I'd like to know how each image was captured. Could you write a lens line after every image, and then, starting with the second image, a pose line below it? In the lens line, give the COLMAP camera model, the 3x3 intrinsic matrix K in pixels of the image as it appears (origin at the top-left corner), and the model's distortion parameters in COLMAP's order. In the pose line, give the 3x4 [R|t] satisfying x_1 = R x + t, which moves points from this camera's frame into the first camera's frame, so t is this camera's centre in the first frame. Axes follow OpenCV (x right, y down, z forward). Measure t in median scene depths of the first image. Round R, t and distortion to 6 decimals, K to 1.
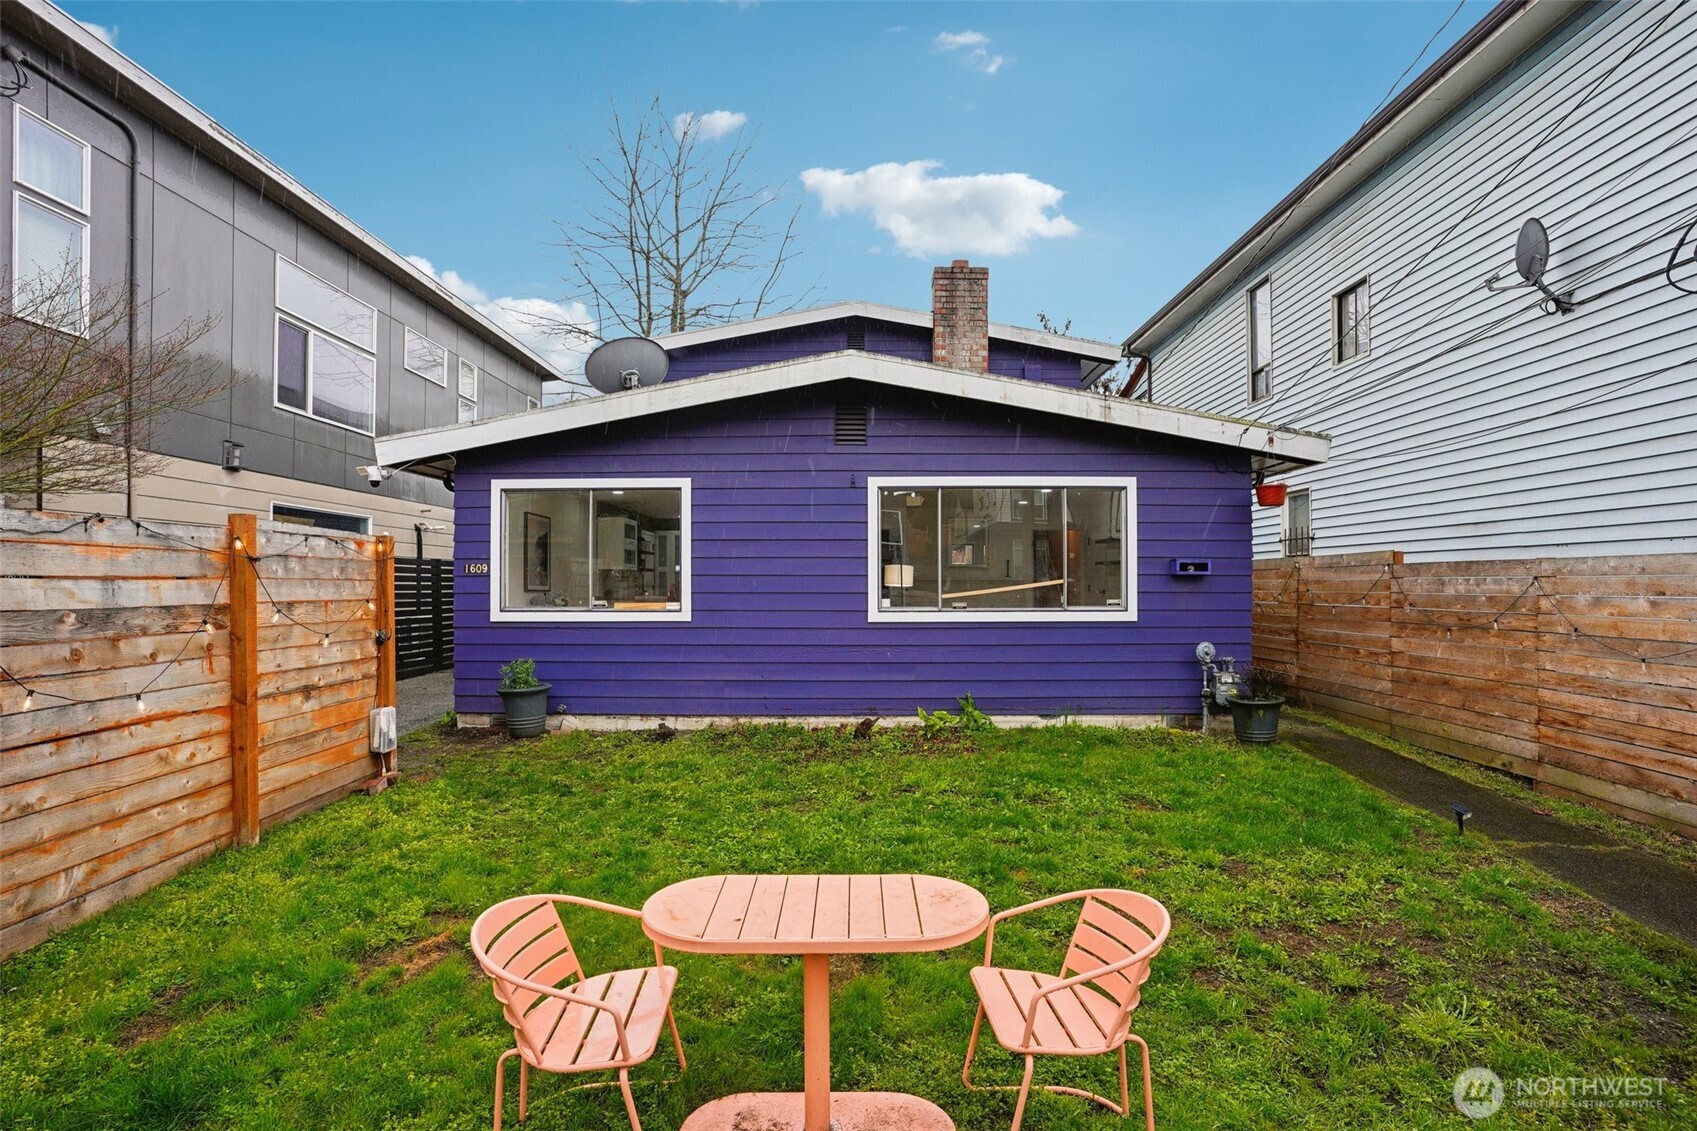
lens RADIAL K [[837.2, 0, 851.6], [0, 837.2, 580.5], [0, 0, 1]] dist [-0.084793, 0.039387]
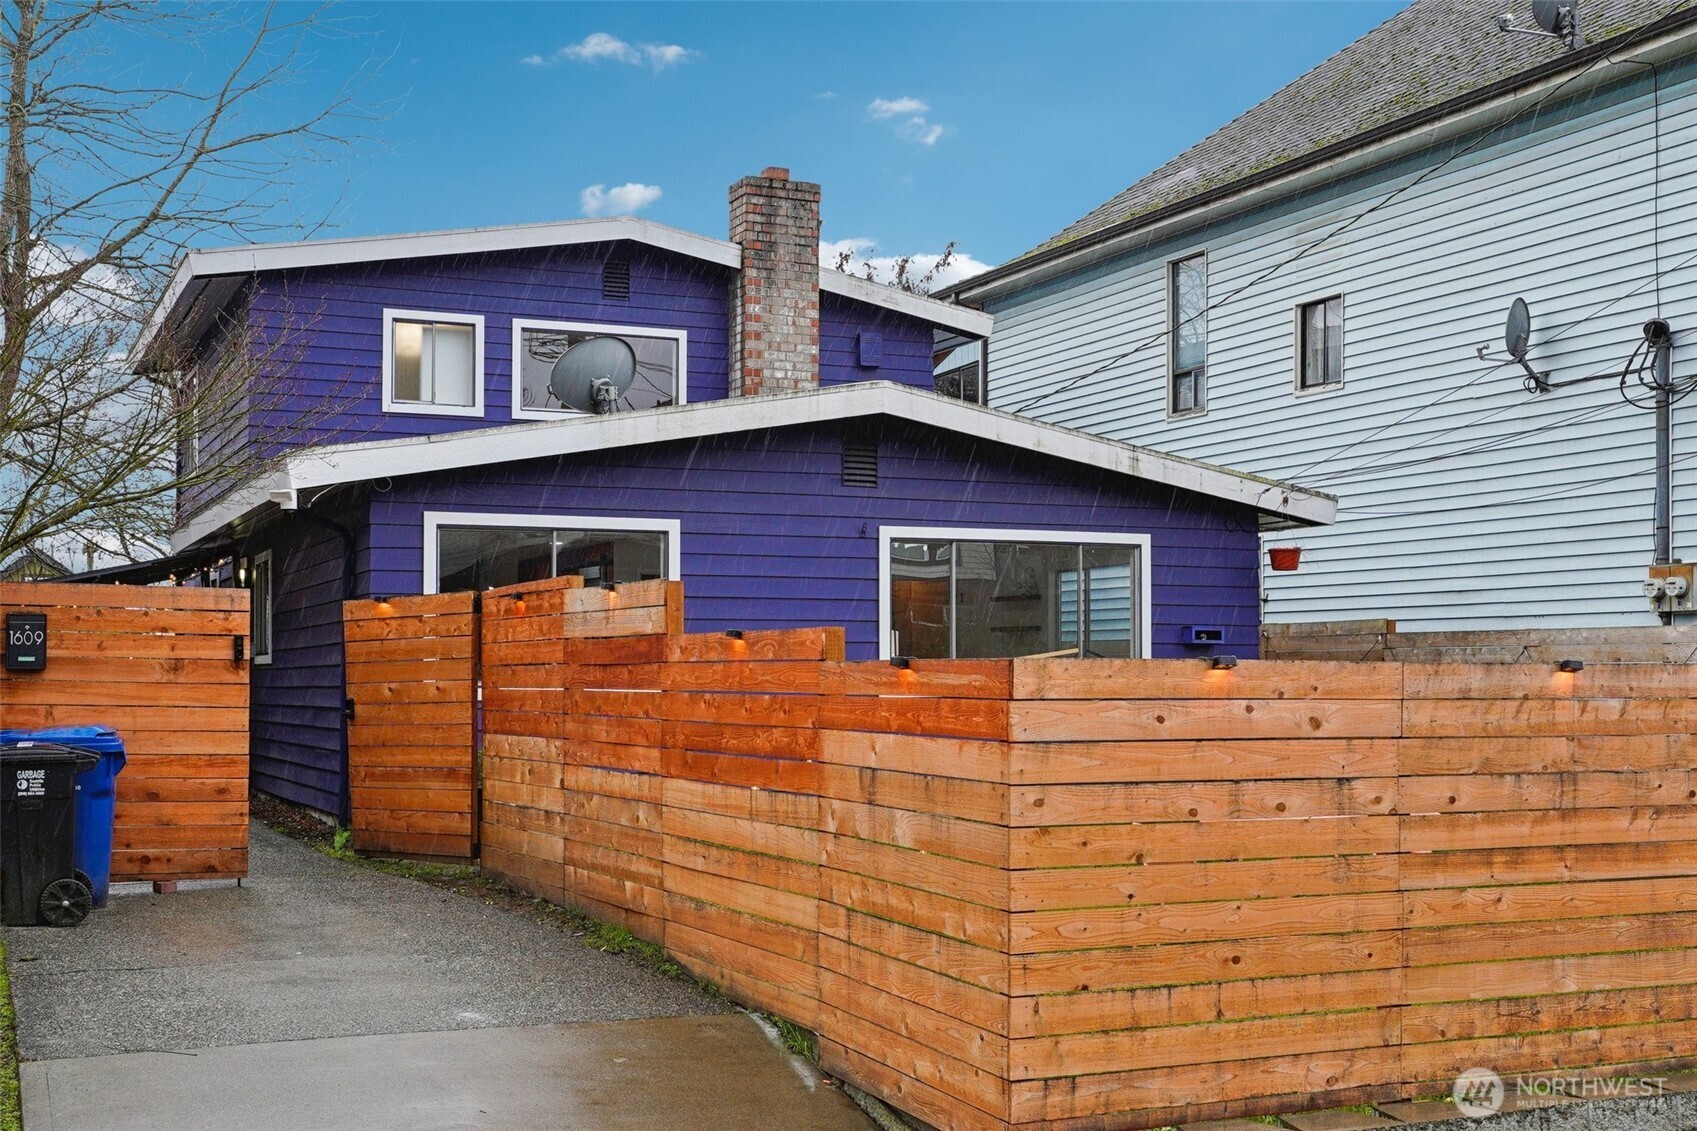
lens RADIAL K [[1976.6, 0, 847.9], [0, 1976.6, 649.9], [0, 0, 1]] dist [0.004673, -0.004622]
pose [[0.905774, 0.004203, 0.423740, -0.861608], [-0.001166, 0.999972, -0.007424, 0.016565], [-0.423760, 0.006230, 0.905753, -0.801114]]
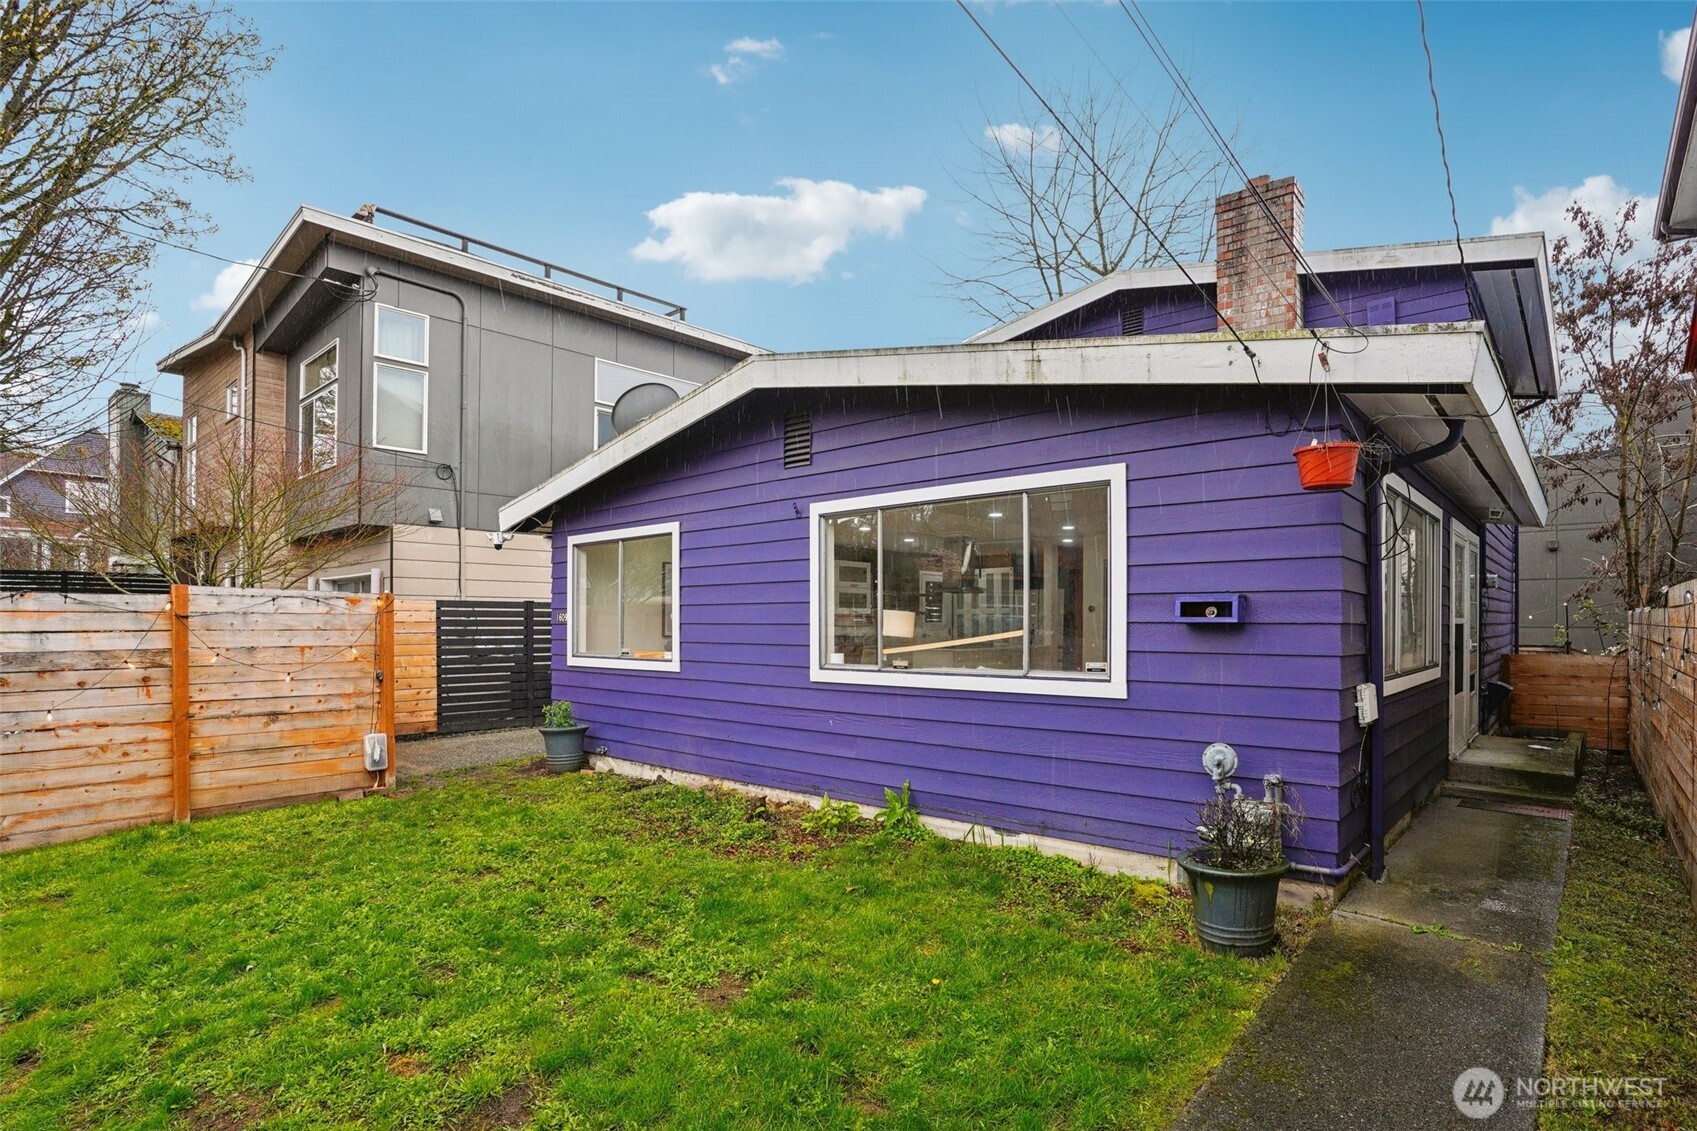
lens RADIAL K [[860.4, 0, 850.4], [0, 860.4, 622.3], [0, 0, 1]] dist [-0.073848, 0.032226]
pose [[0.754062, -0.001024, -0.656803, 0.605259], [0.003332, 0.999992, 0.002267, -0.009428], [0.656795, -0.003898, 0.754059, 0.393943]]
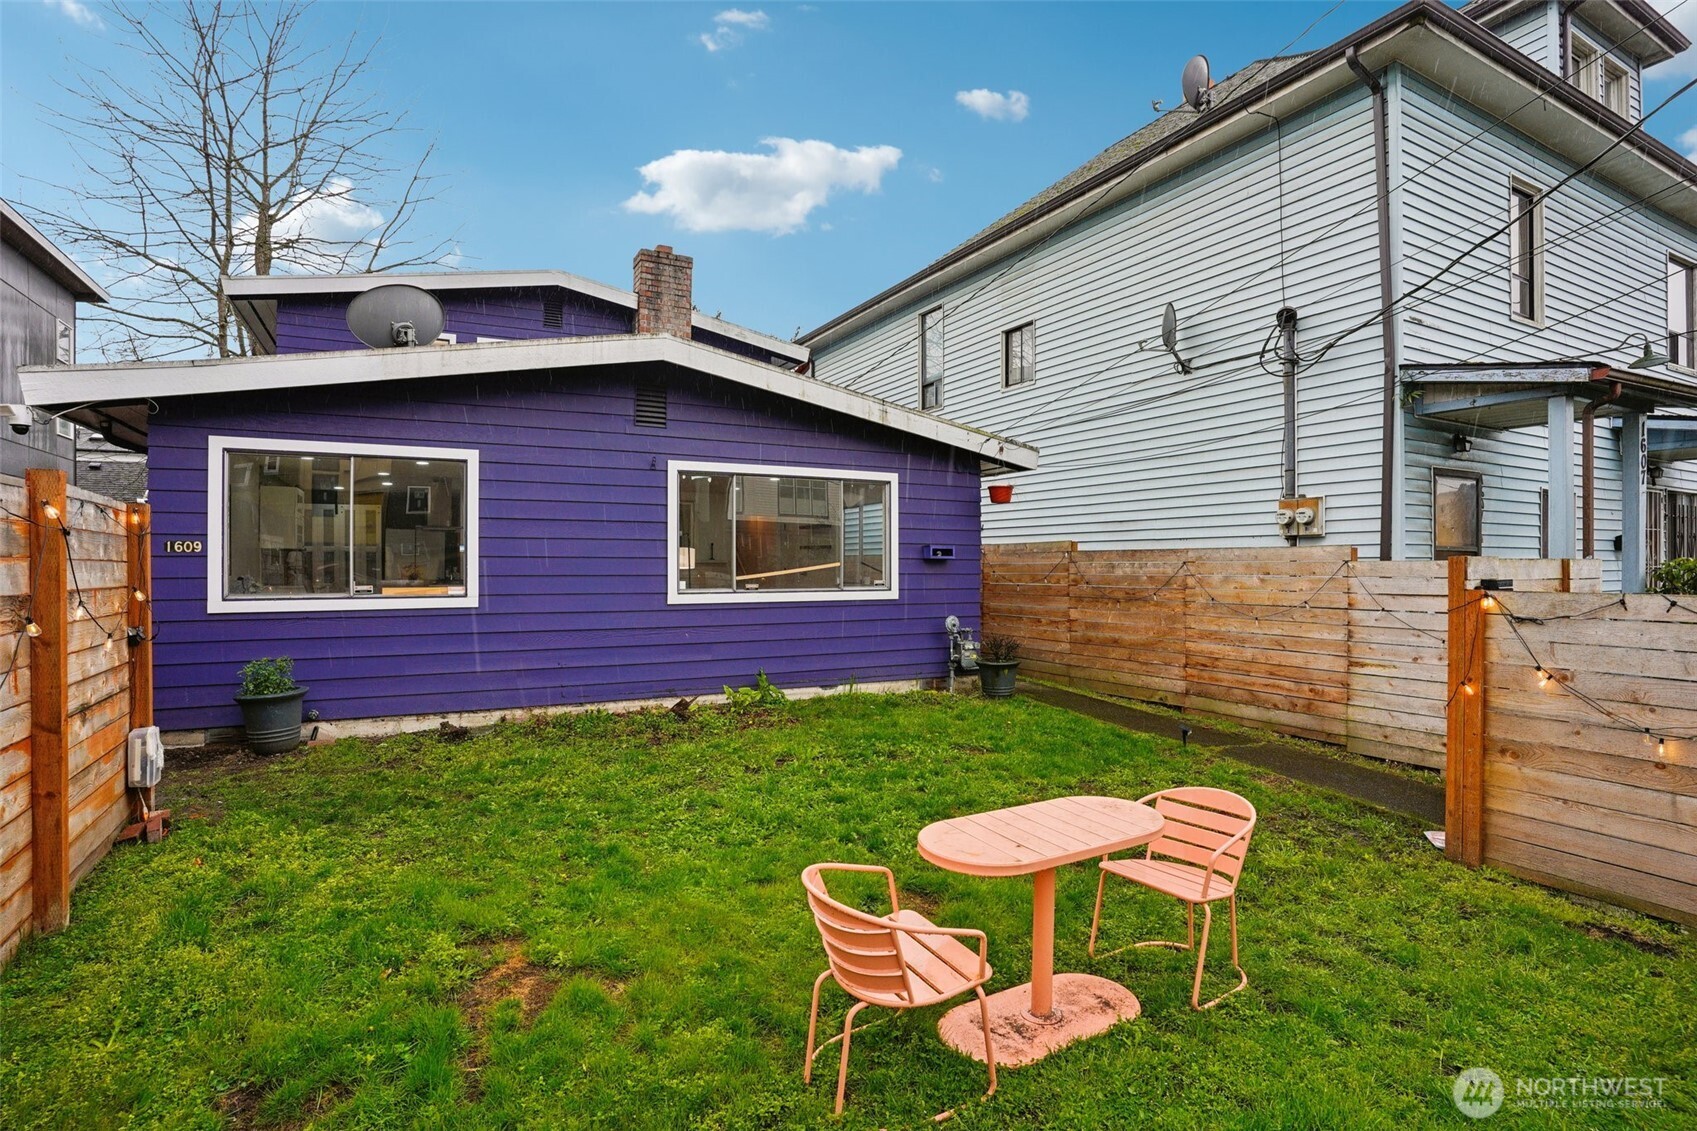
lens RADIAL K [[834.5, 0, 848.5], [0, 834.5, 565.5], [0, 0, 1]] dist [-0.083049, 0.039304]
pose [[0.877377, 0.001241, 0.479800, -0.271124], [-0.002770, 0.999993, 0.002479, -0.000158], [-0.479794, -0.003504, 0.877374, 0.018953]]
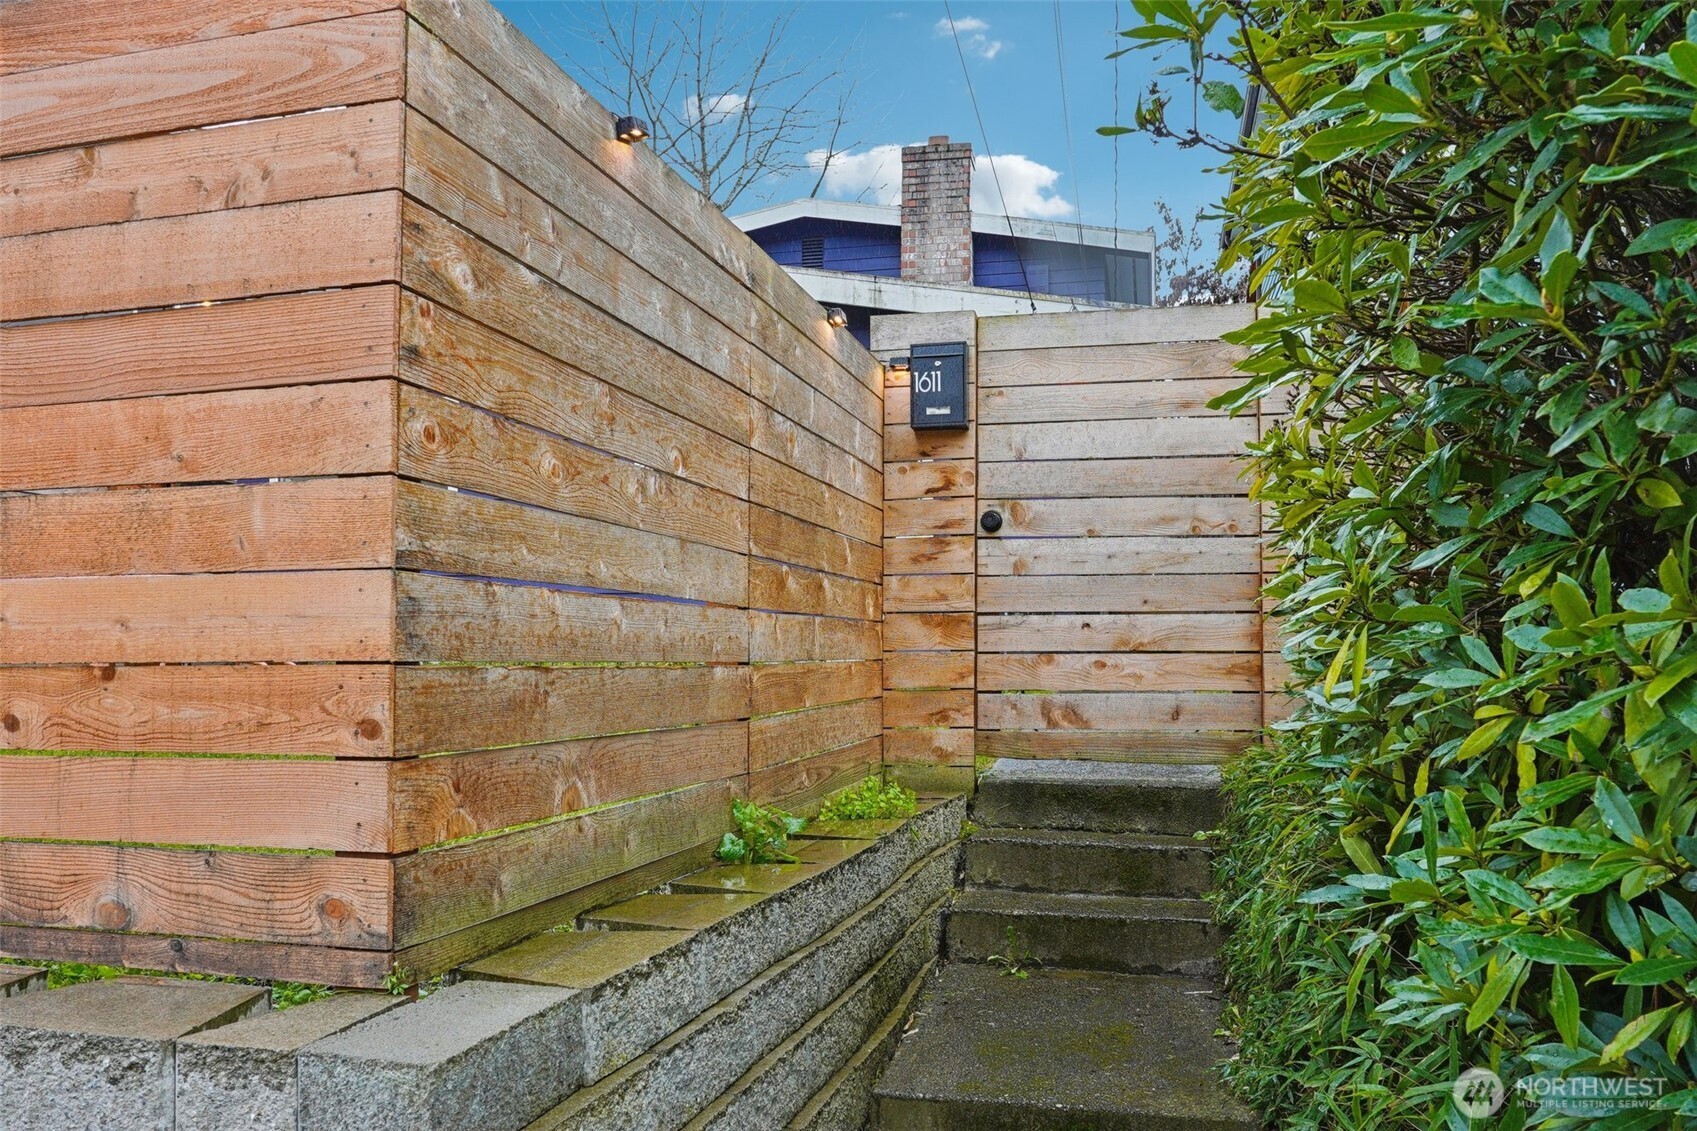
lens RADIAL K [[1259.2, 0, 848.5], [0, 1259.2, 565.5], [0, 0, 1]] dist [-0.043414, -0.000891]
pose [[0.976156, -0.007292, -0.216946, 0.533253], [-0.005225, 0.998357, -0.057070, 0.138463], [0.217006, 0.056842, 0.974514, -0.231682]]
